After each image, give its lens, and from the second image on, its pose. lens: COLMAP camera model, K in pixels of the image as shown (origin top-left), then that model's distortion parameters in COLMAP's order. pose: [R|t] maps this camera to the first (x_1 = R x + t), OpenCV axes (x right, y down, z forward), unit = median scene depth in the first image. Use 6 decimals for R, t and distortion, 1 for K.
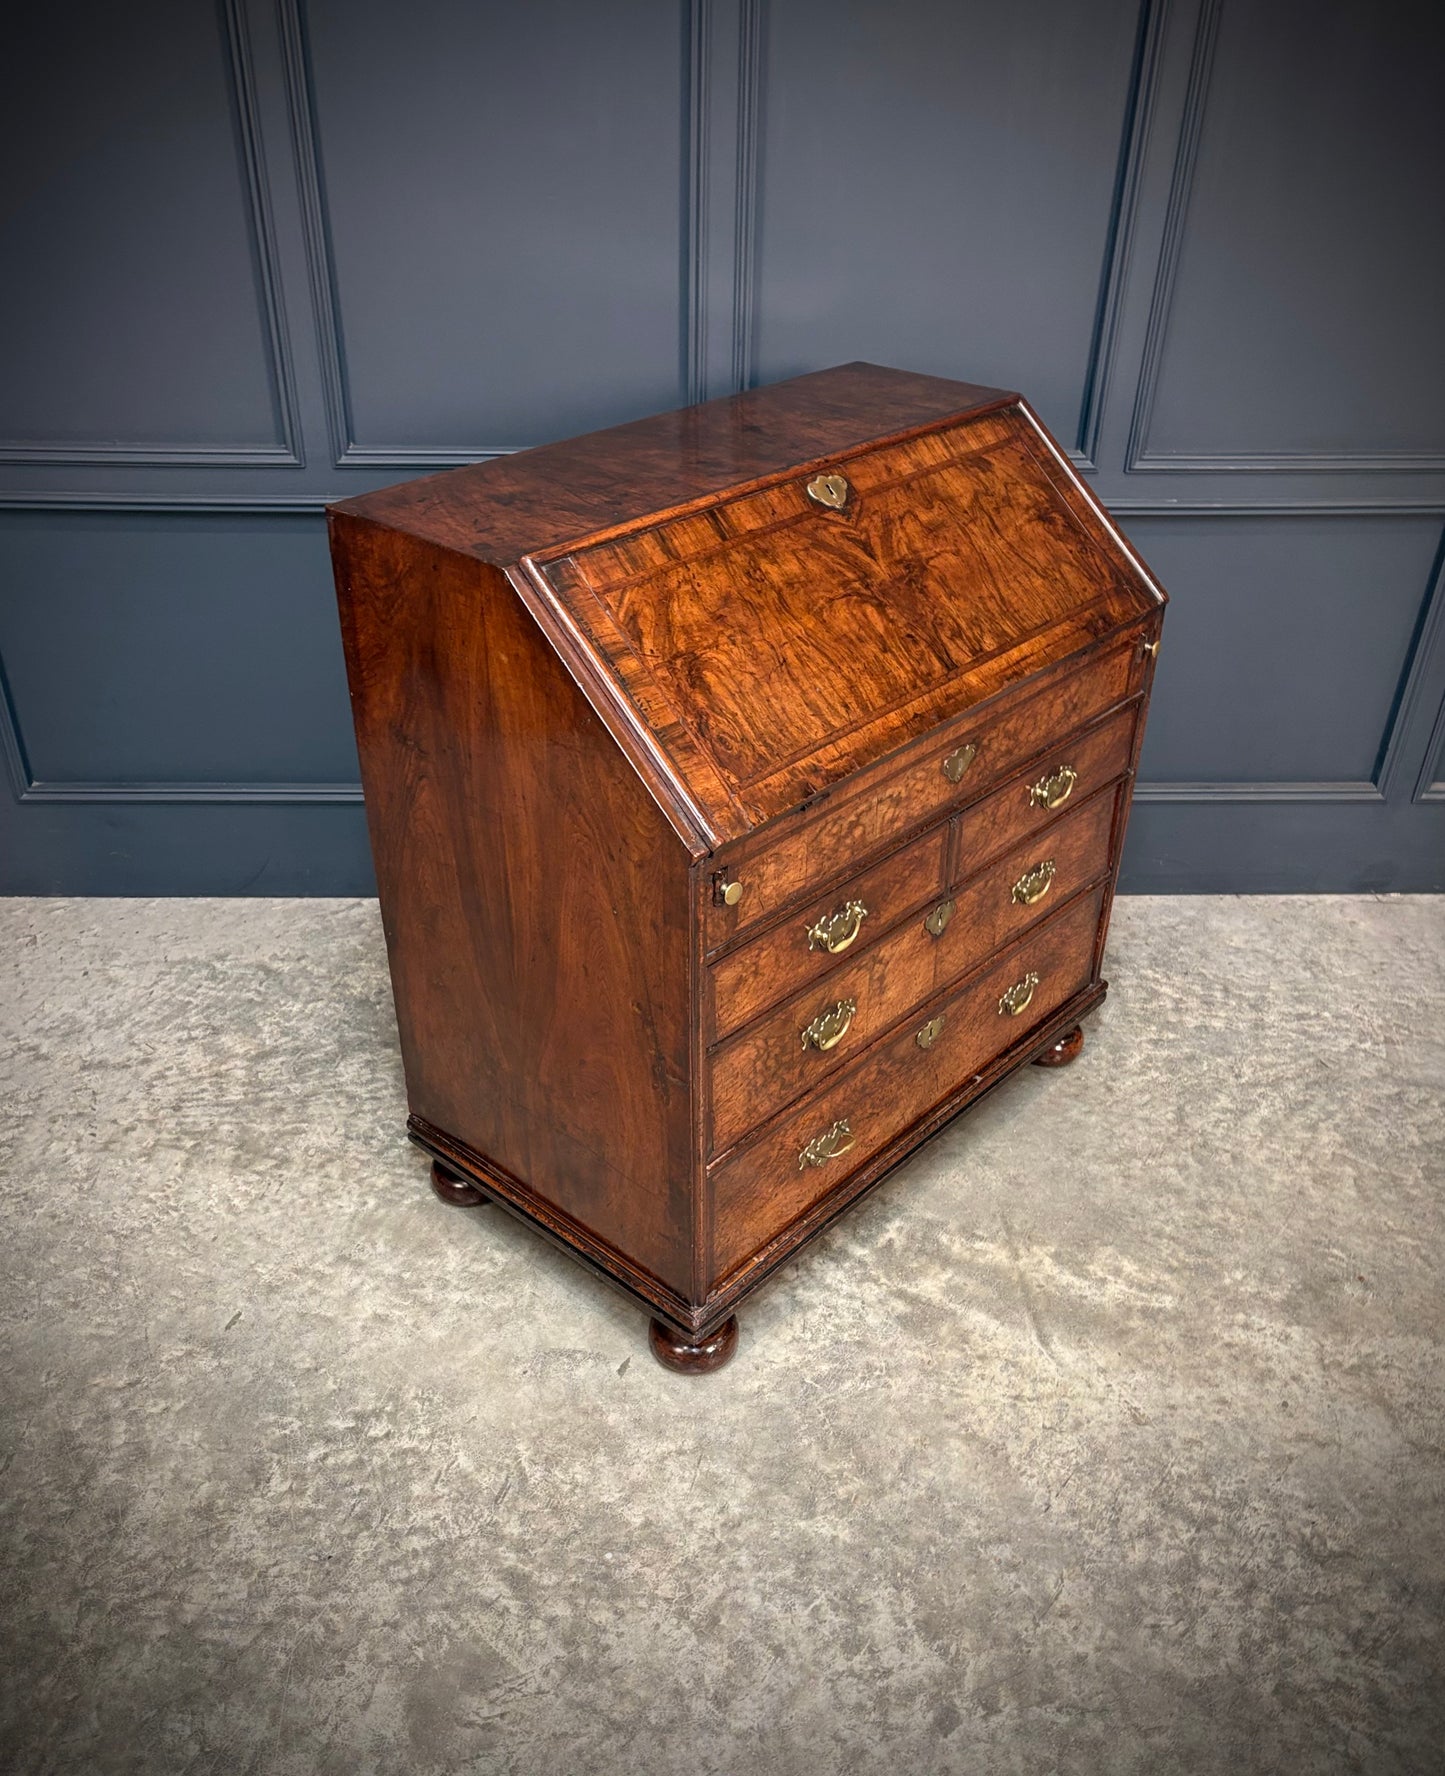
lens RADIAL K [[1556.2, 0, 696.4], [0, 1556.2, 934.9], [0, 0, 1]] dist [0.010385, 0.011106]
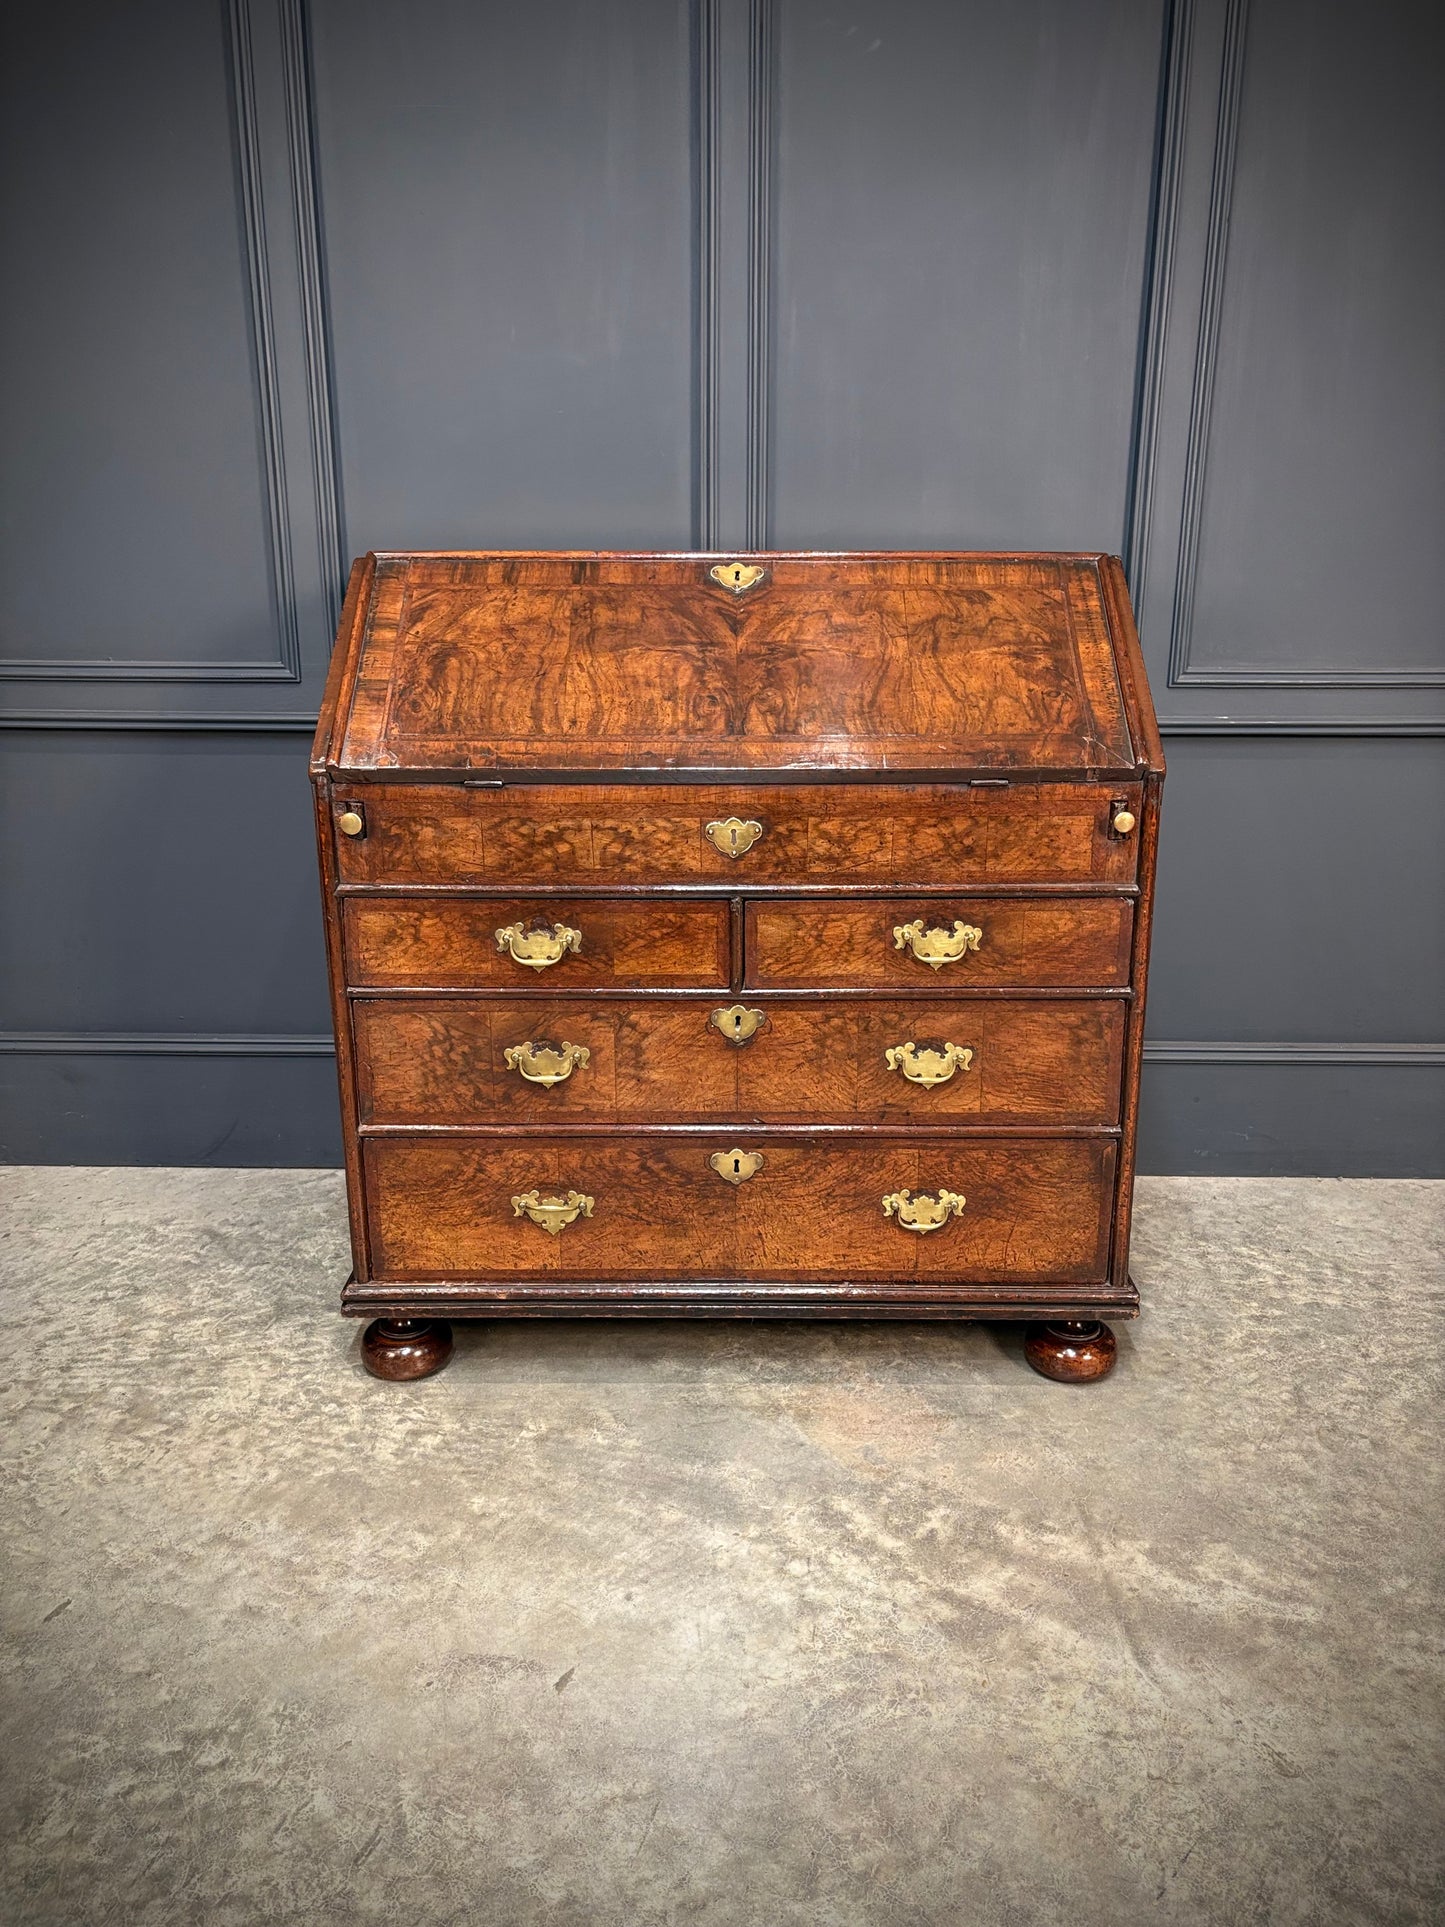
lens RADIAL K [[1481.6, 0, 719.2], [0, 1481.6, 955.7], [0, 0, 1]] dist [0.070908, -0.082408]
pose [[0.999171, 0.002292, -0.040645, 0.053311], [-0.014189, 0.955415, -0.294924, 0.157087], [0.038157, 0.295256, 0.954656, 0.225609]]
